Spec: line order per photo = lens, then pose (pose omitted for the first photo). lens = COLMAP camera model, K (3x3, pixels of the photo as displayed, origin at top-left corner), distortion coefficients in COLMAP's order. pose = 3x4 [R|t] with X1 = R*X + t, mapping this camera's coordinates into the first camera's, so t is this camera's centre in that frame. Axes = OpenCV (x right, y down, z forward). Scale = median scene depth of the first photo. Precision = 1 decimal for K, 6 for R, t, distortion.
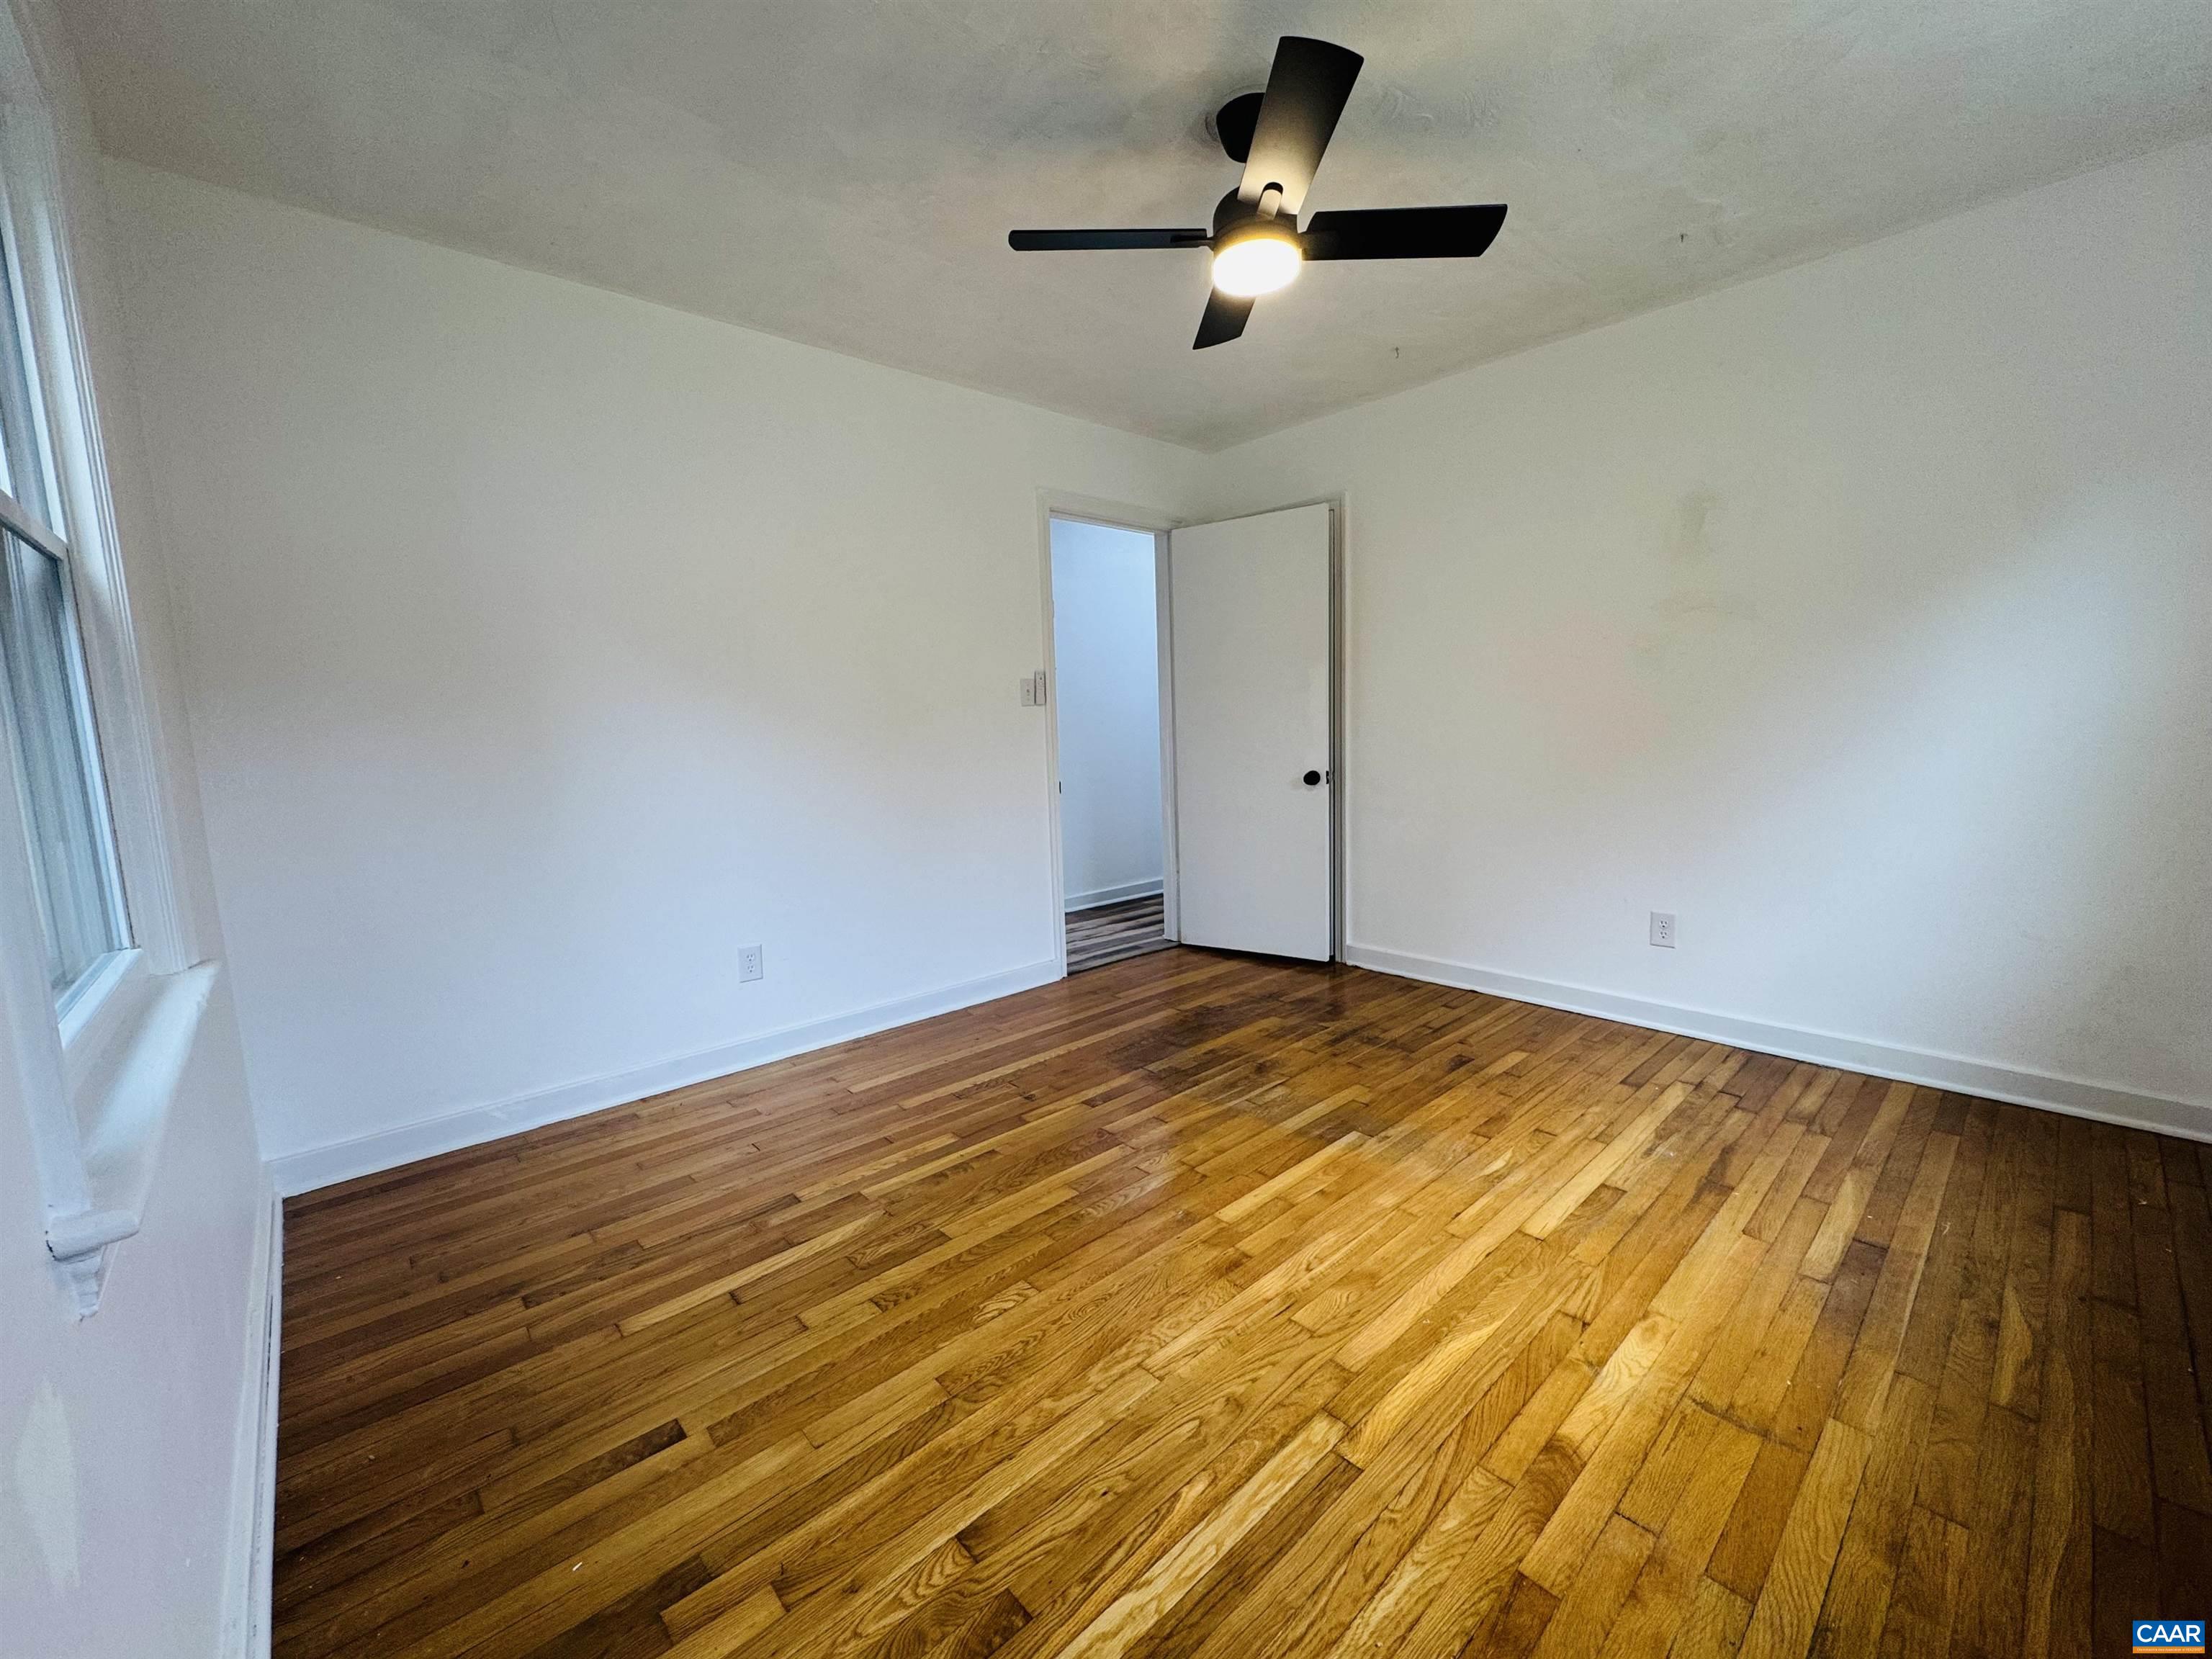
lens RADIAL K [[886.6, 0, 1105.7], [0, 886.6, 831.9], [0, 0, 1]] dist [-0.001758, 0.000020]
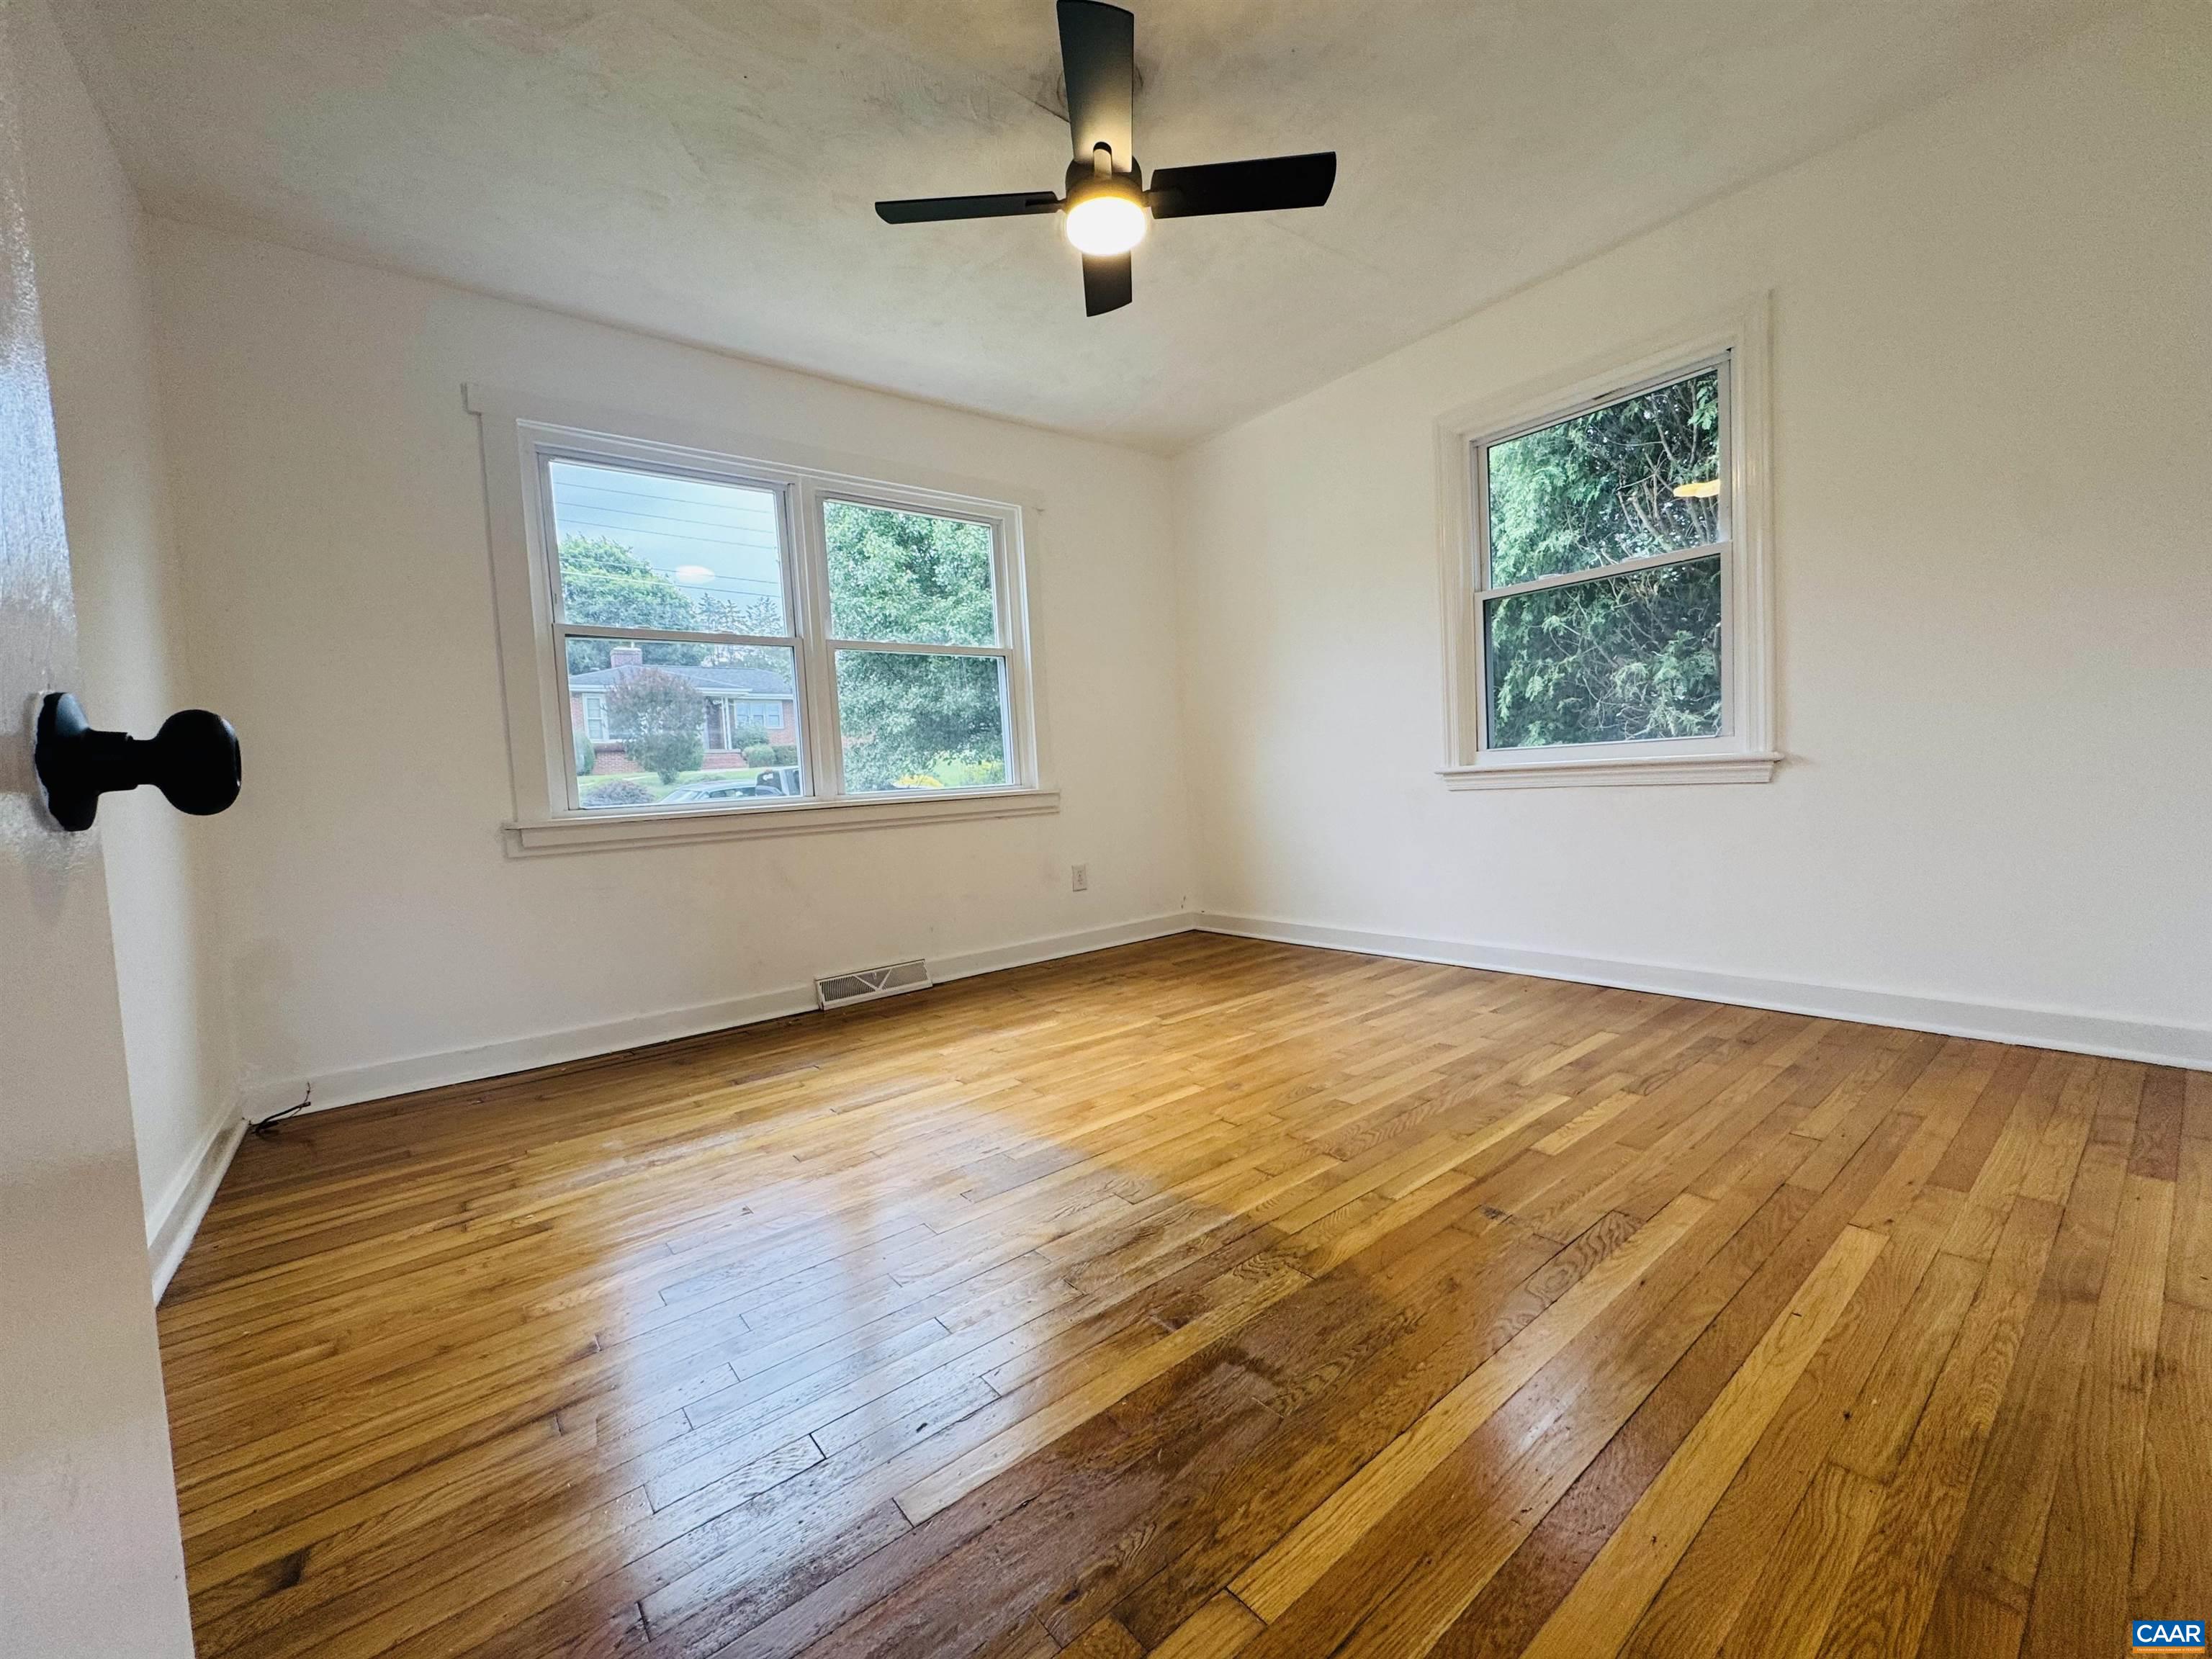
lens RADIAL K [[886.5, 0, 1104.4], [0, 886.5, 831.4], [0, 0, 1]] dist [-0.001676, 0.000419]
pose [[-0.994103, 0.081531, 0.071501, 0.146393], [0.093514, 0.978363, 0.184558, -0.109967], [-0.054907, 0.190156, -0.980217, 2.072272]]
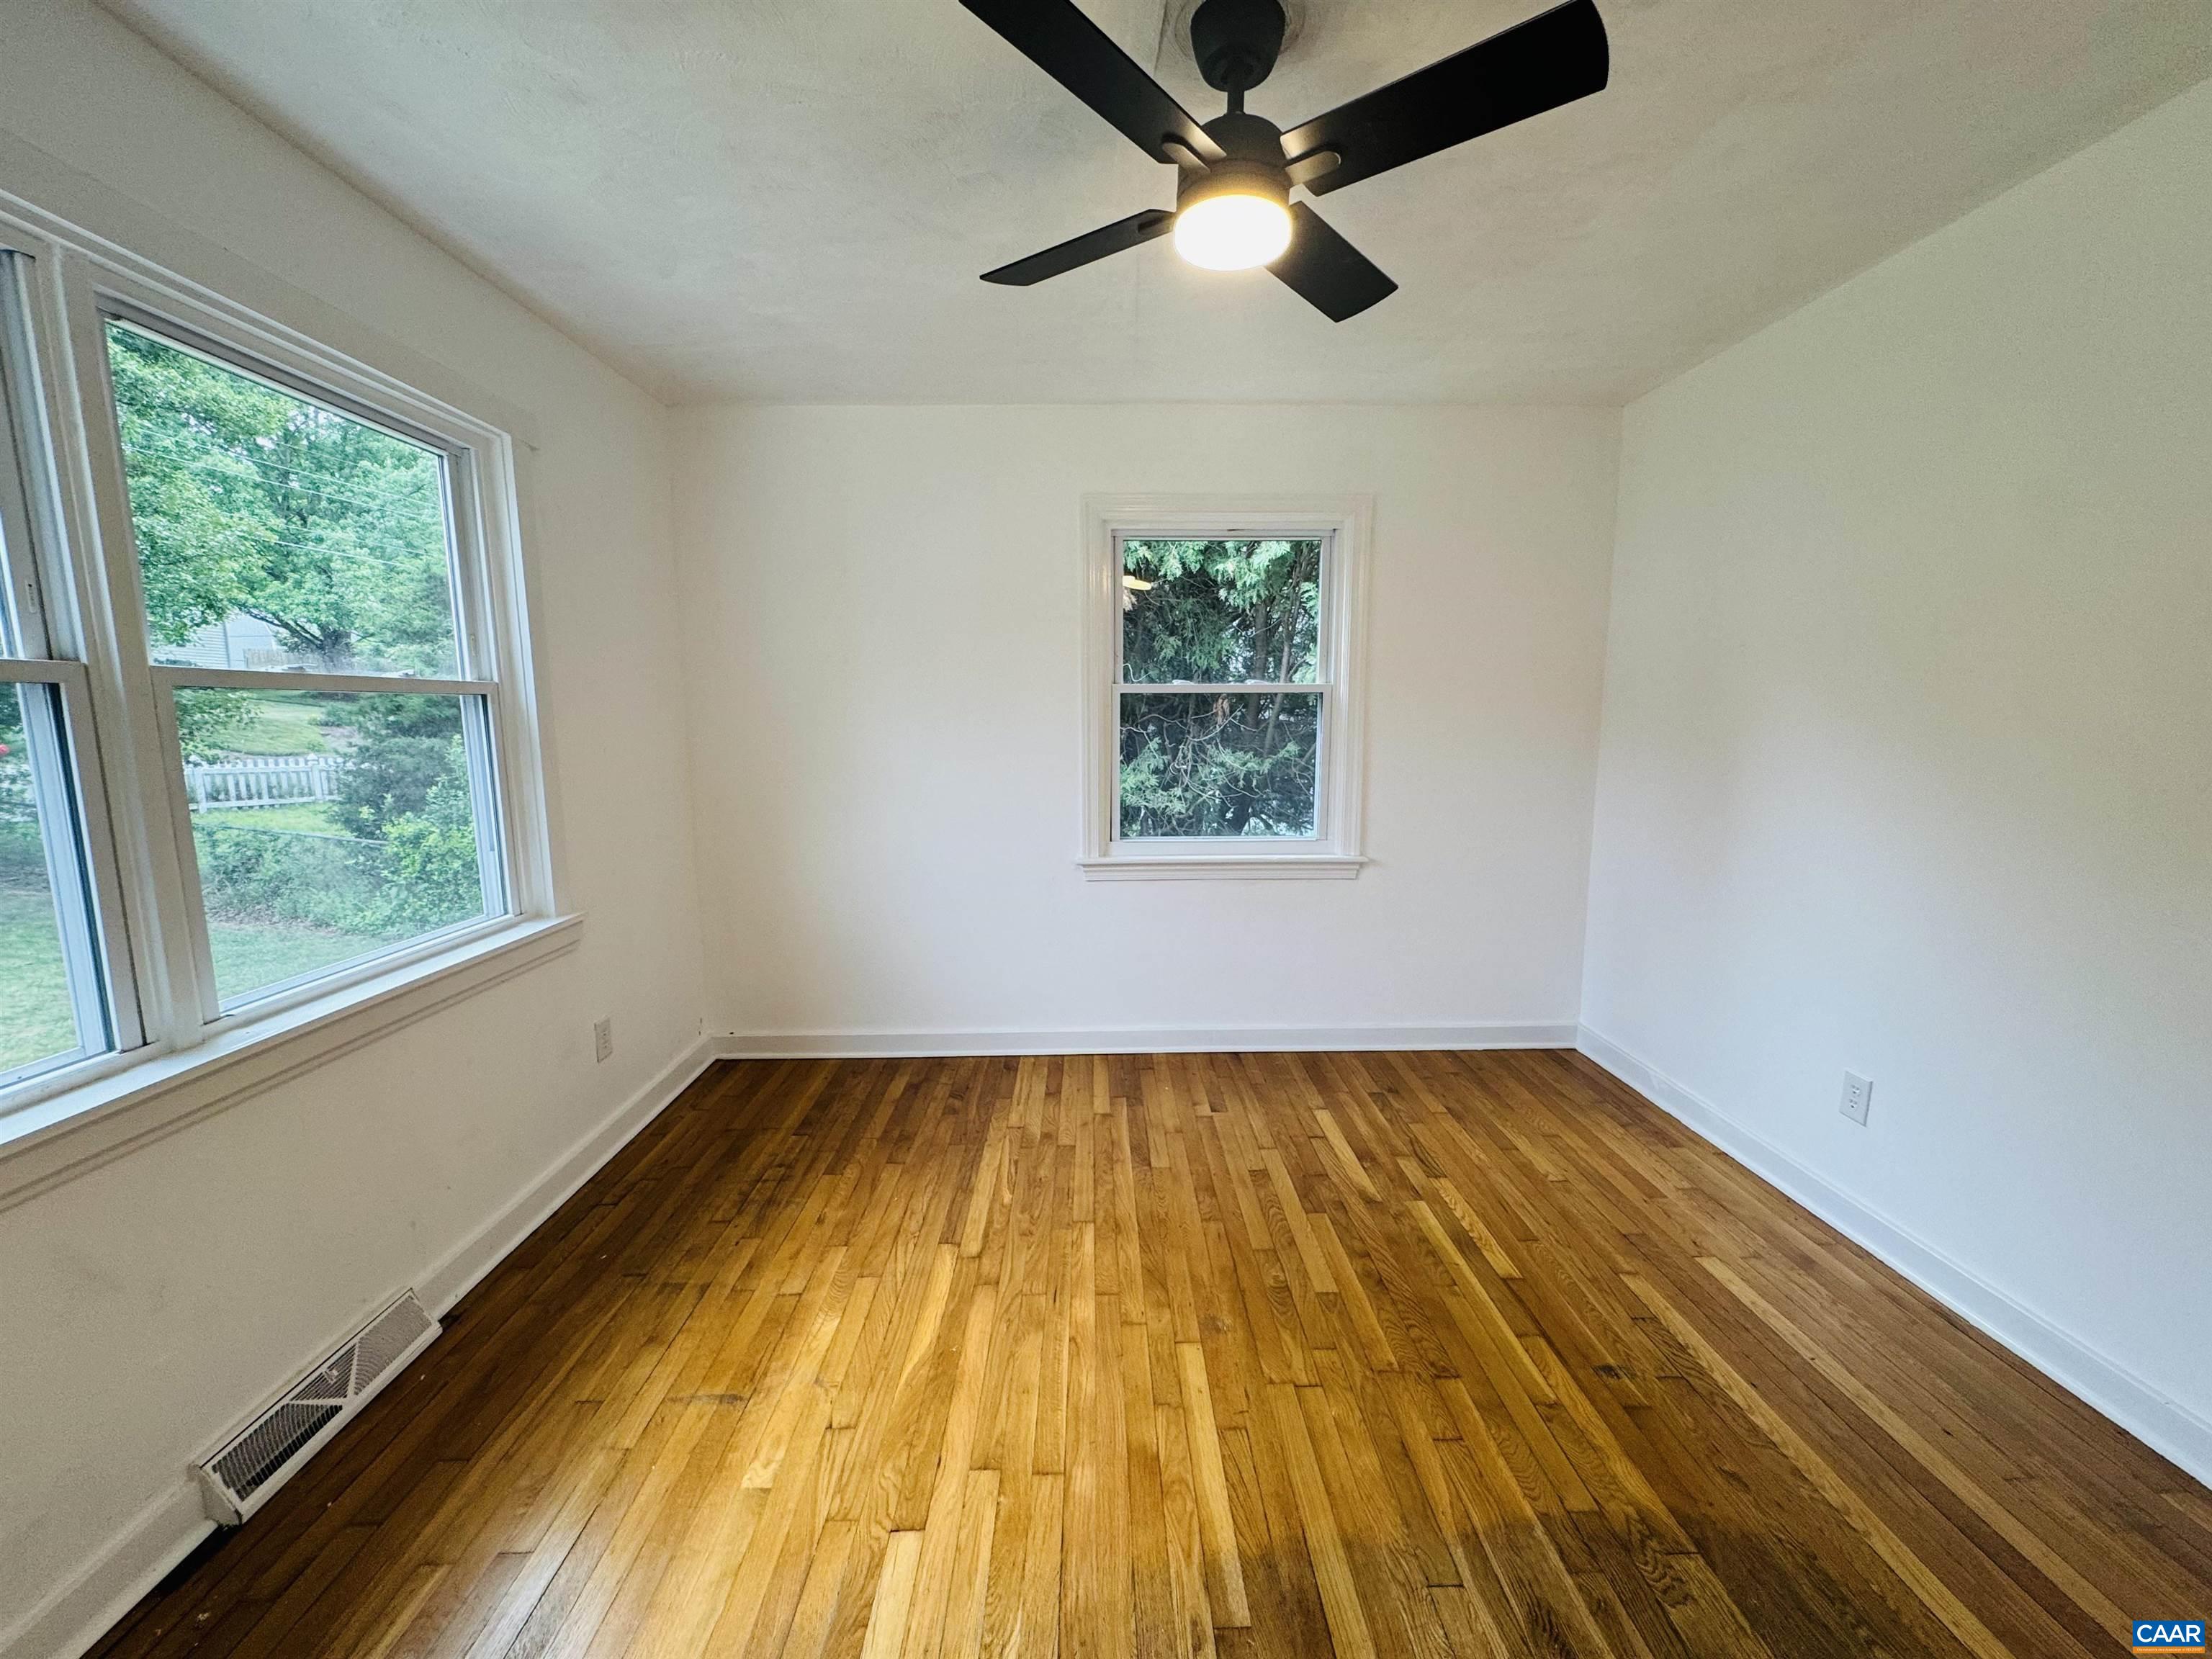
lens RADIAL K [[886.5, 0, 1104.4], [0, 886.5, 831.4], [0, 0, 1]] dist [-0.001676, 0.000419]
pose [[-0.659592, 0.132152, -0.739915, 0.809940], [-0.070855, 0.969106, 0.236250, -0.300168], [0.748277, 0.208255, -0.629851, 1.410625]]
